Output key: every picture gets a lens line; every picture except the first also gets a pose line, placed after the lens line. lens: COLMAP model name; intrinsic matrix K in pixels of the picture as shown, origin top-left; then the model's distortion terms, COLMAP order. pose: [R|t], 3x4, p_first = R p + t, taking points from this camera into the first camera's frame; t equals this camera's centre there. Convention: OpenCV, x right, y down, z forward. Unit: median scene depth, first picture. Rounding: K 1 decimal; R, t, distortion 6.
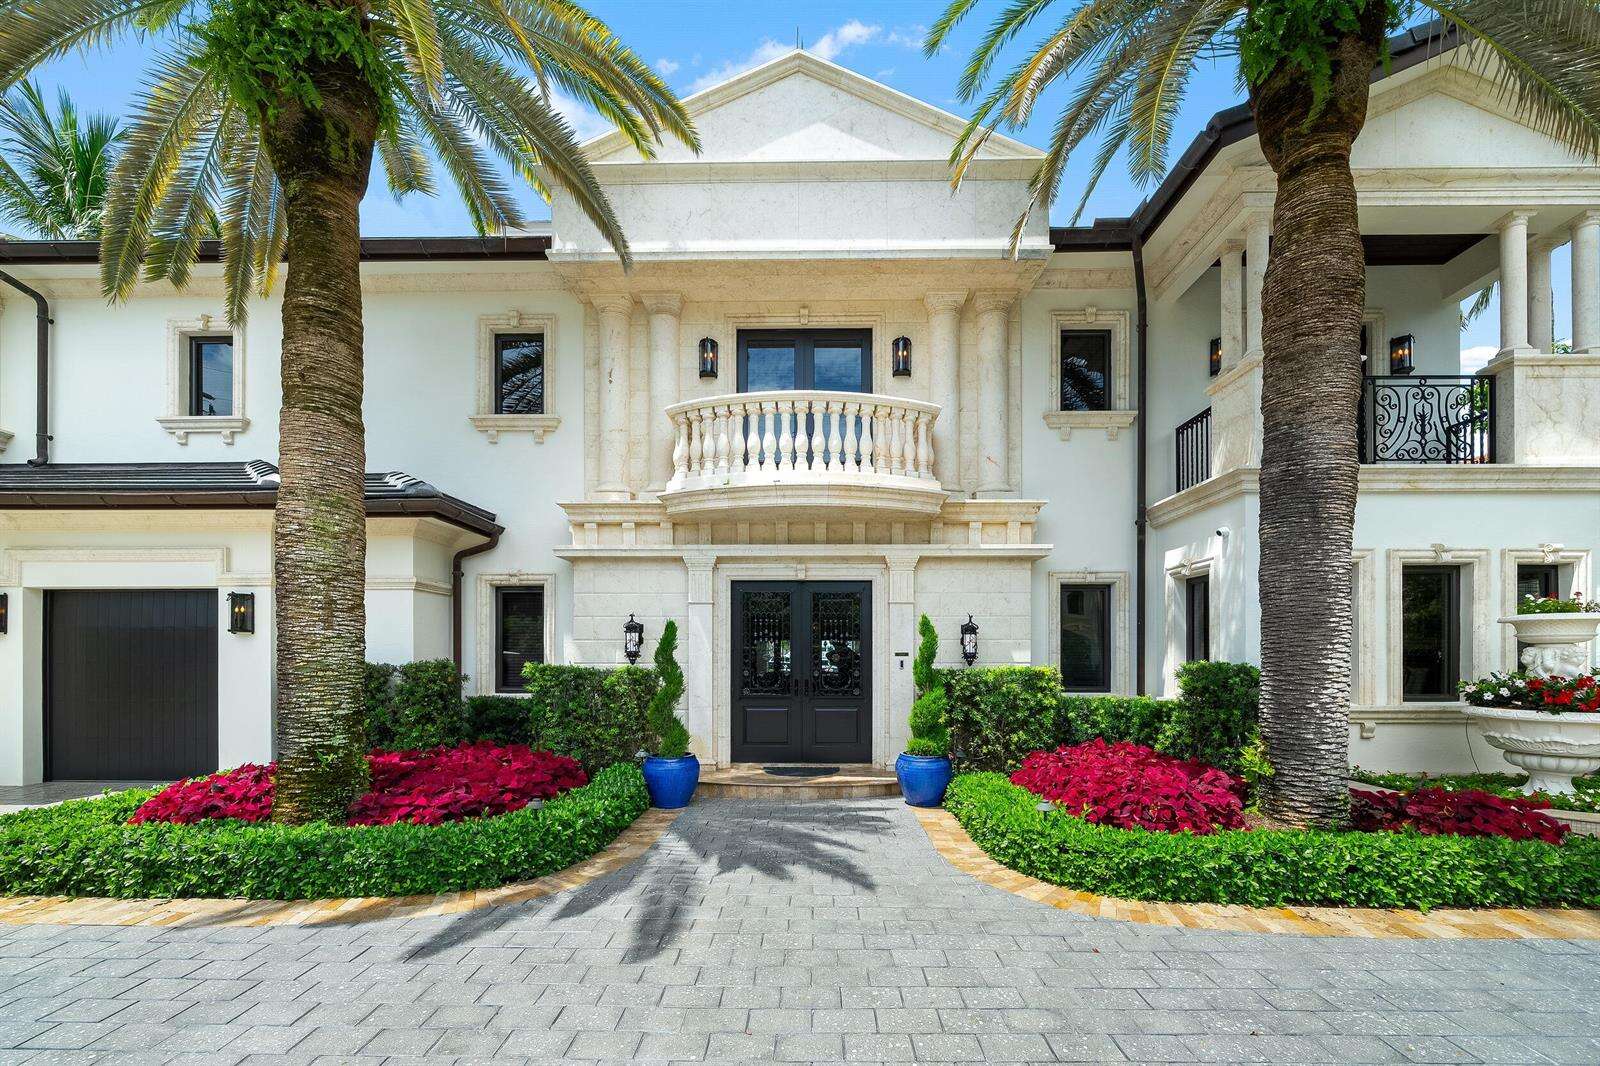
lens RADIAL K [[557.2, 0, 790.2], [0, 557.2, 531.3], [0, 0, 1]] dist [-0.002113, -0.000100]
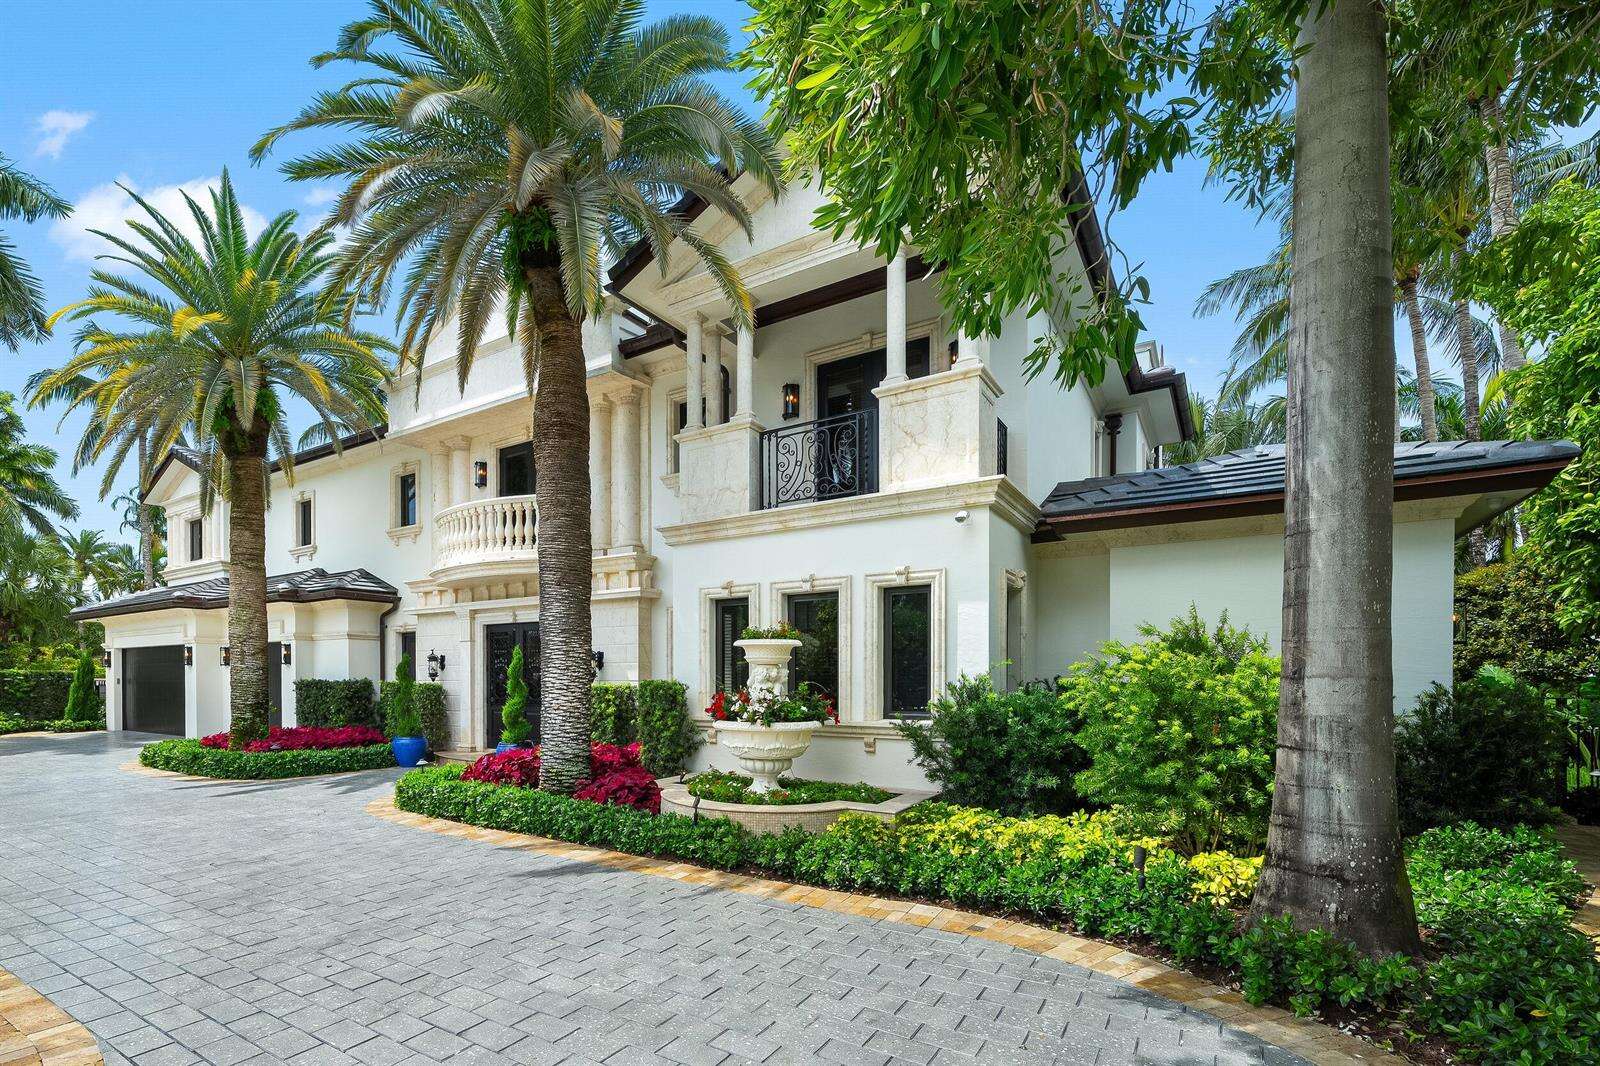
lens RADIAL K [[575.4, 0, 800.7], [0, 575.4, 561.1], [0, 0, 1]] dist [0.000567, 0.000071]
pose [[0.904411, -0.085036, -0.418103, 1.350765], [0.096047, 0.995363, 0.005320, -0.010155], [0.415712, -0.044969, 0.908384, -0.051789]]
